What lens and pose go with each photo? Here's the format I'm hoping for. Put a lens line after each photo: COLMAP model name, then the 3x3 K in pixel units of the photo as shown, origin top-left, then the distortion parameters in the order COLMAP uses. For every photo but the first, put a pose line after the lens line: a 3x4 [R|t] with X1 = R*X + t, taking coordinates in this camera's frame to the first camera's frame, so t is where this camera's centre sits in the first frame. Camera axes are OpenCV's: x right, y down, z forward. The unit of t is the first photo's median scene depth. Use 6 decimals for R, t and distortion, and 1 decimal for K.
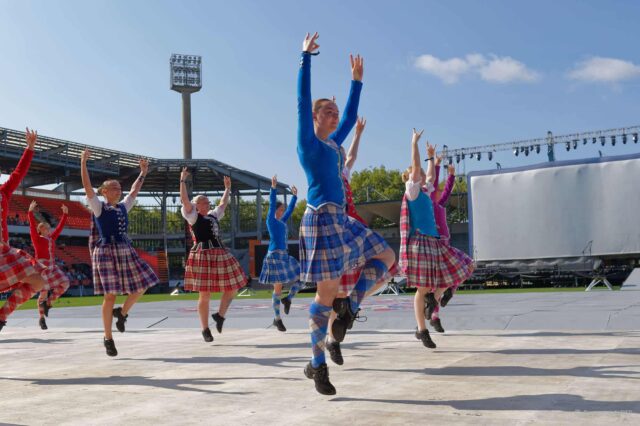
lens RADIAL K [[687.6, 0, 319.7], [0, 687.6, 203.3], [0, 0, 1]] dist [-0.008177, 0.000000]
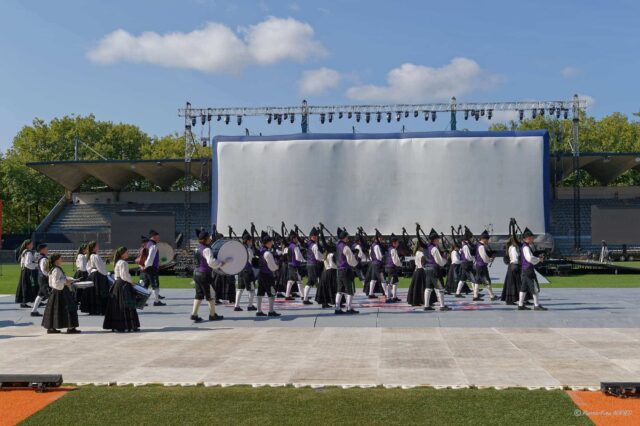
lens RADIAL K [[839.5, 0, 323.7], [0, 839.5, 222.7], [0, 0, 1]] dist [0.002516, 0.000000]
pose [[0.902343, 0.039629, 0.429193, -0.120521], [-0.073075, 0.995414, 0.061725, -0.012169], [-0.424779, -0.087061, 0.901101, -0.042504]]
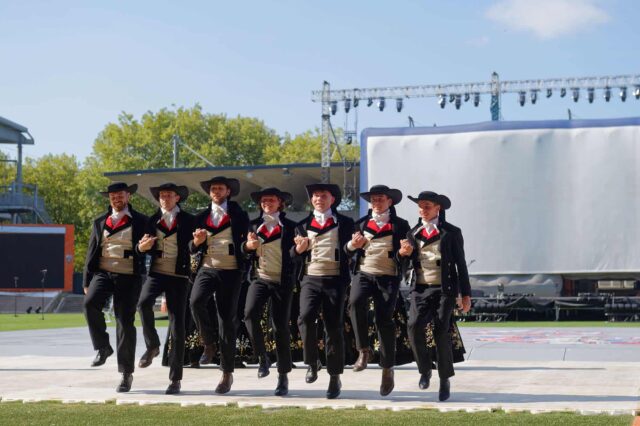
lens RADIAL K [[1236.1, 0, 319.0], [0, 1236.1, 211.0], [0, 0, 1]] dist [-0.000931, 0.000000]
pose [[0.967130, 0.047061, 0.249888, -0.095141], [-0.056456, 0.997937, 0.030560, -0.004264], [-0.247934, -0.043663, 0.967792, -0.052916]]
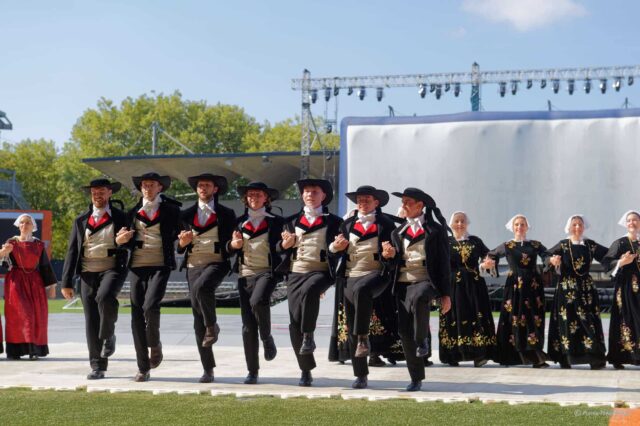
lens RADIAL K [[1236.1, 0, 320.6], [0, 1236.1, 210.7], [0, 0, 1]] dist [-0.000931, 0.000000]
pose [[0.961905, 0.055167, 0.267760, -0.094319], [-0.067781, 0.996973, 0.038089, -0.003880], [-0.264848, -0.054787, 0.962733, -0.050767]]
